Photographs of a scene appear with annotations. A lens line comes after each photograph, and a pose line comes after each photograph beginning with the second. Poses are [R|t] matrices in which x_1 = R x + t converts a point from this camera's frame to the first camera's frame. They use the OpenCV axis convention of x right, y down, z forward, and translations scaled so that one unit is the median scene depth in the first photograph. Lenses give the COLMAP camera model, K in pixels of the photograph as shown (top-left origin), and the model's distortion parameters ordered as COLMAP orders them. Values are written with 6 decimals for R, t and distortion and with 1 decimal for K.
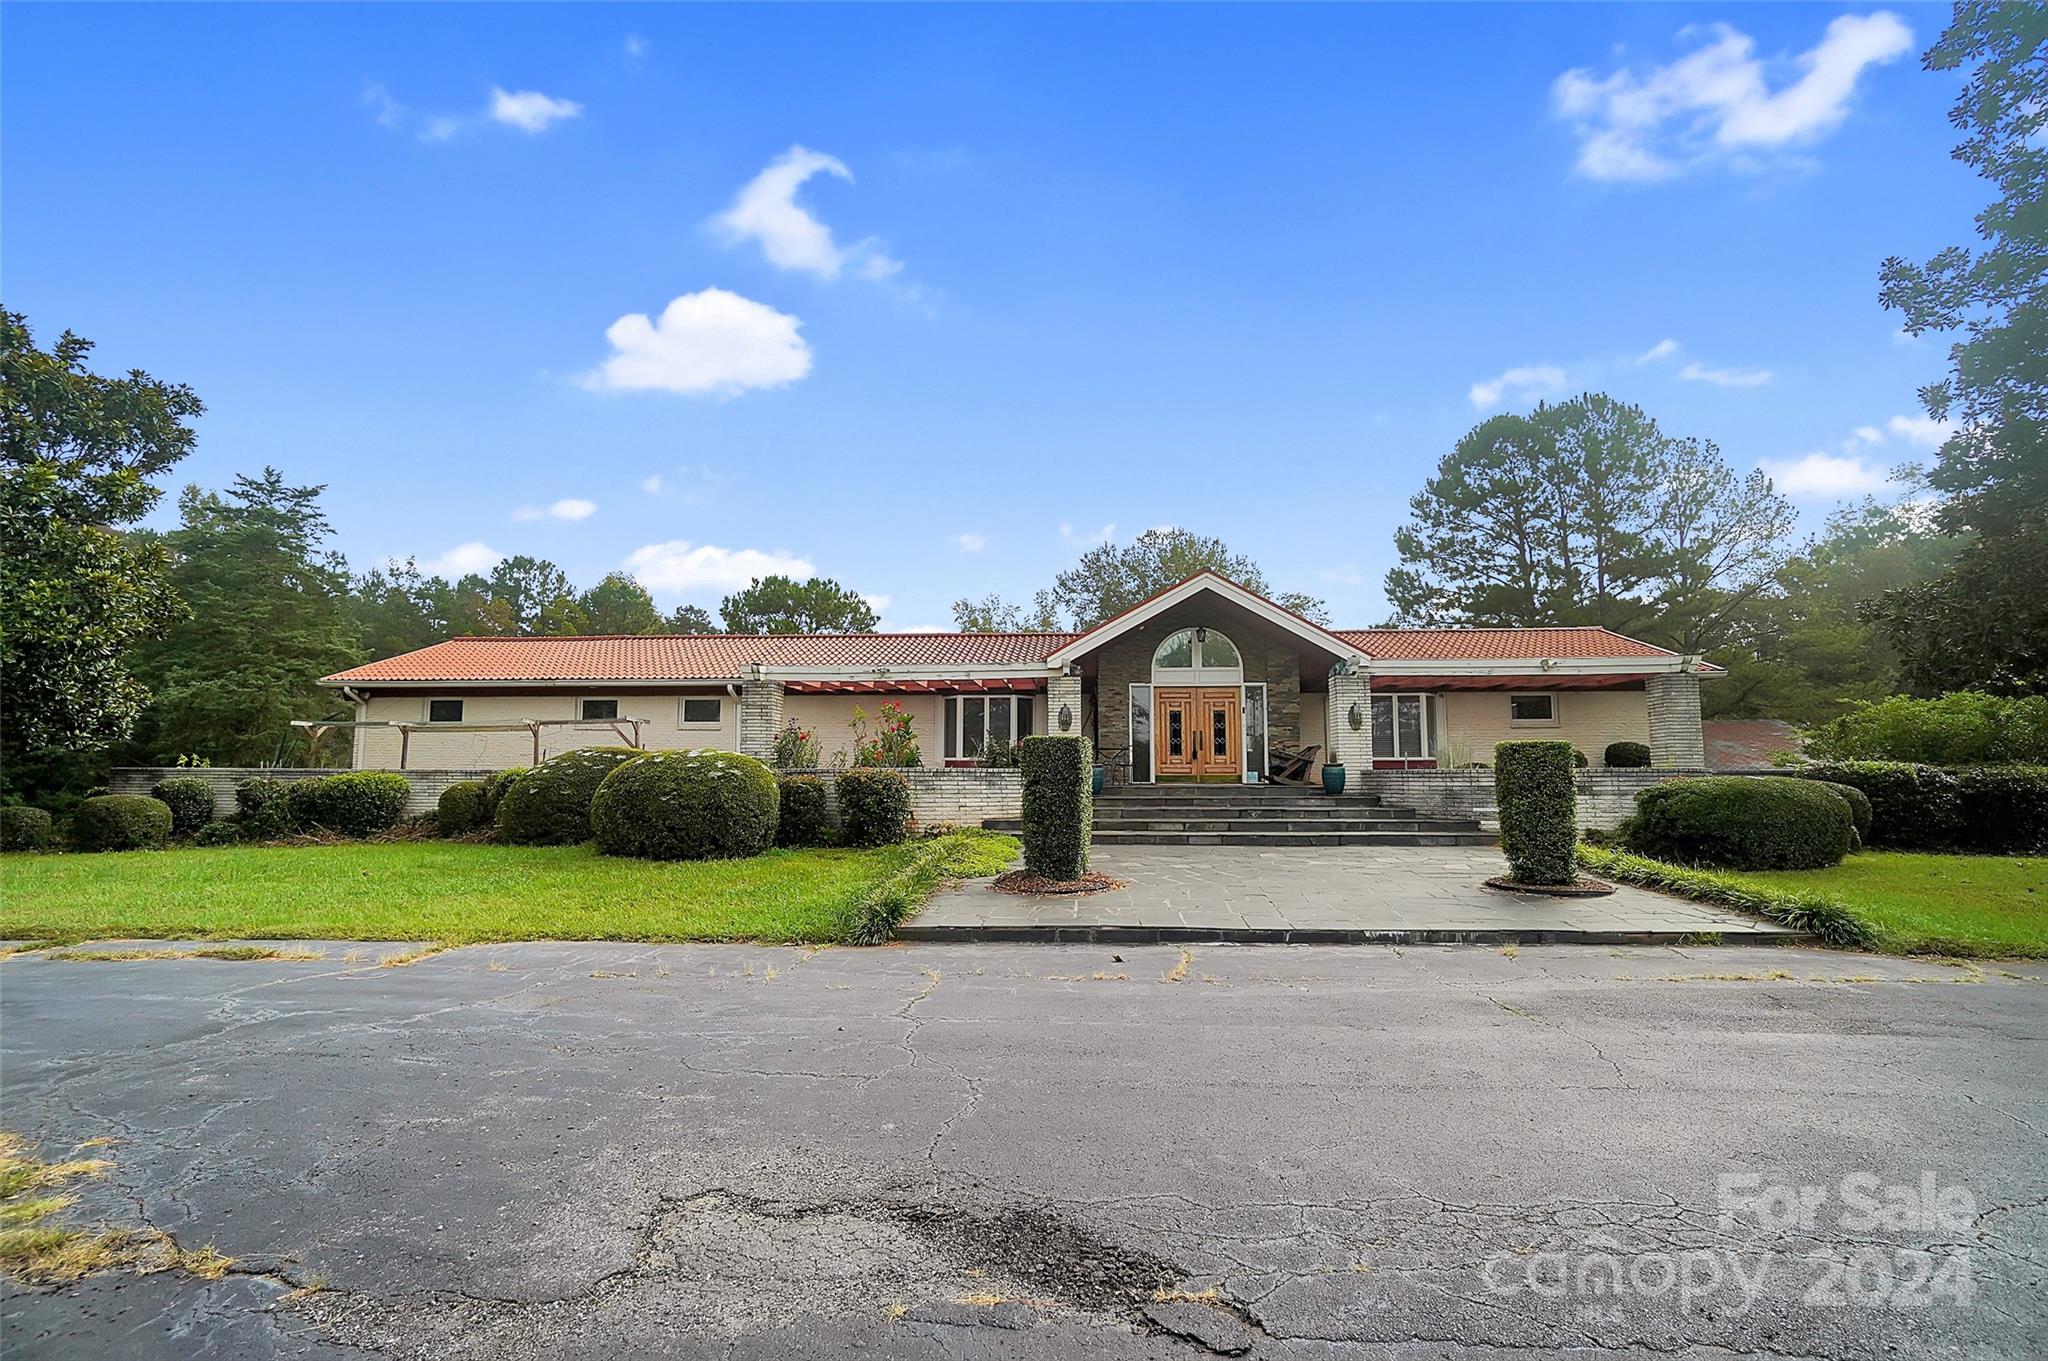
lens RADIAL K [[915.4, 0, 1024.0], [0, 915.4, 680.5], [0, 0, 1]] dist [-0.025887, 0.001043]
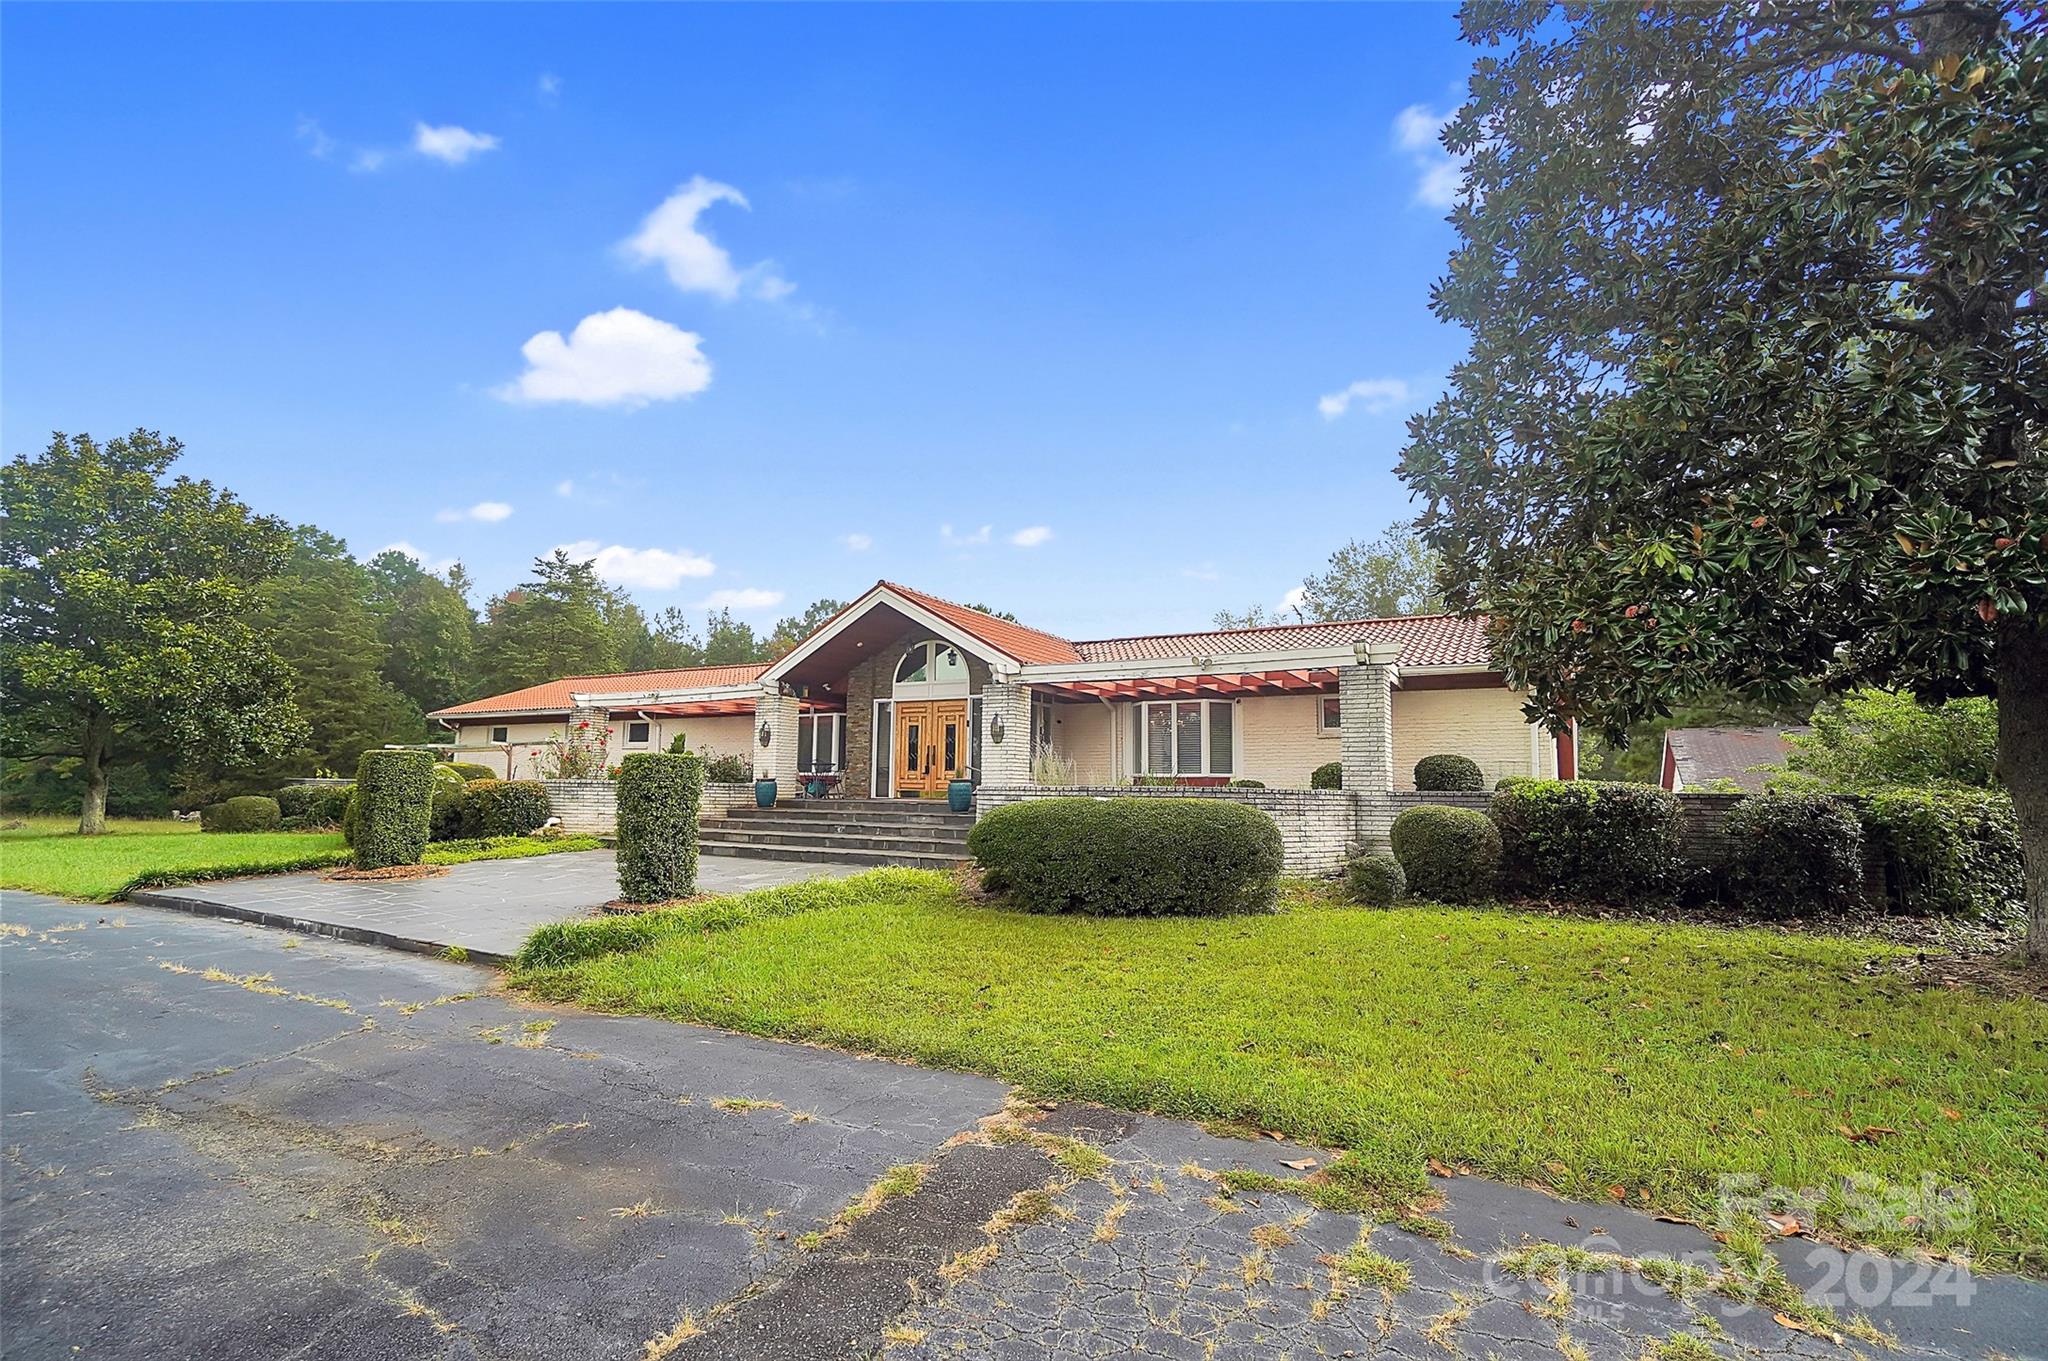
lens RADIAL K [[915.4, 0, 1024.0], [0, 915.4, 680.5], [0, 0, 1]] dist [-0.025887, 0.001043]
pose [[0.916453, -0.038484, -0.398287, 0.635486], [0.031535, 0.999215, -0.023987, 0.011265], [0.398898, 0.009423, 0.916947, 0.128495]]
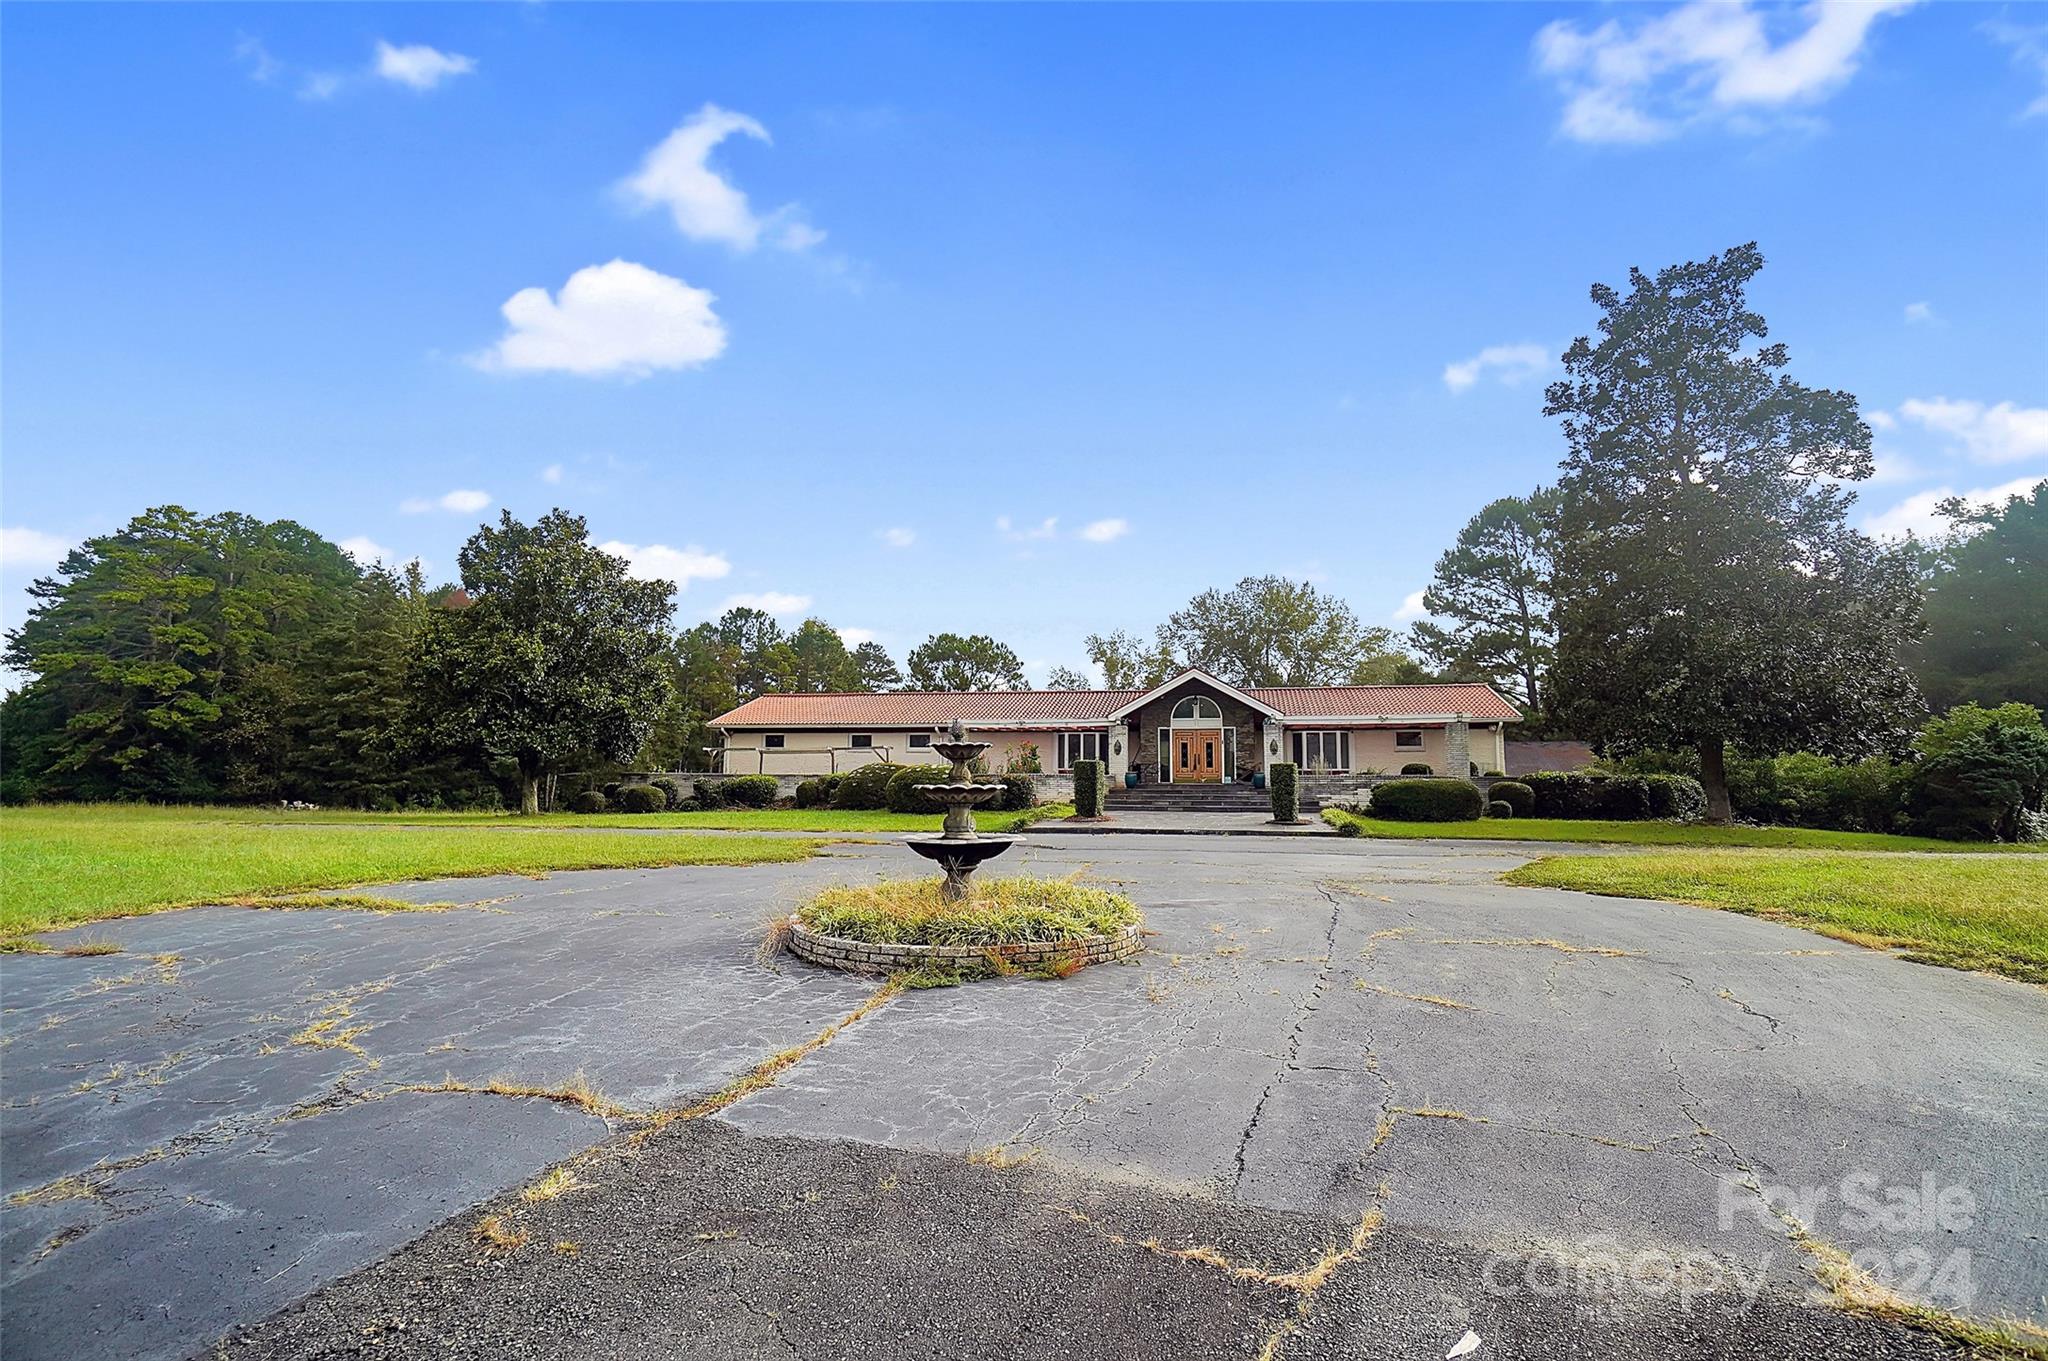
lens RADIAL K [[897.9, 0, 1024.0], [0, 897.9, 680.5], [0, 0, 1]] dist [-0.033114, 0.000417]
pose [[0.987181, -0.013067, -0.159067, 0.129019], [0.011025, 0.999845, -0.013714, -0.063272], [0.159222, 0.011784, 0.987173, -0.729840]]
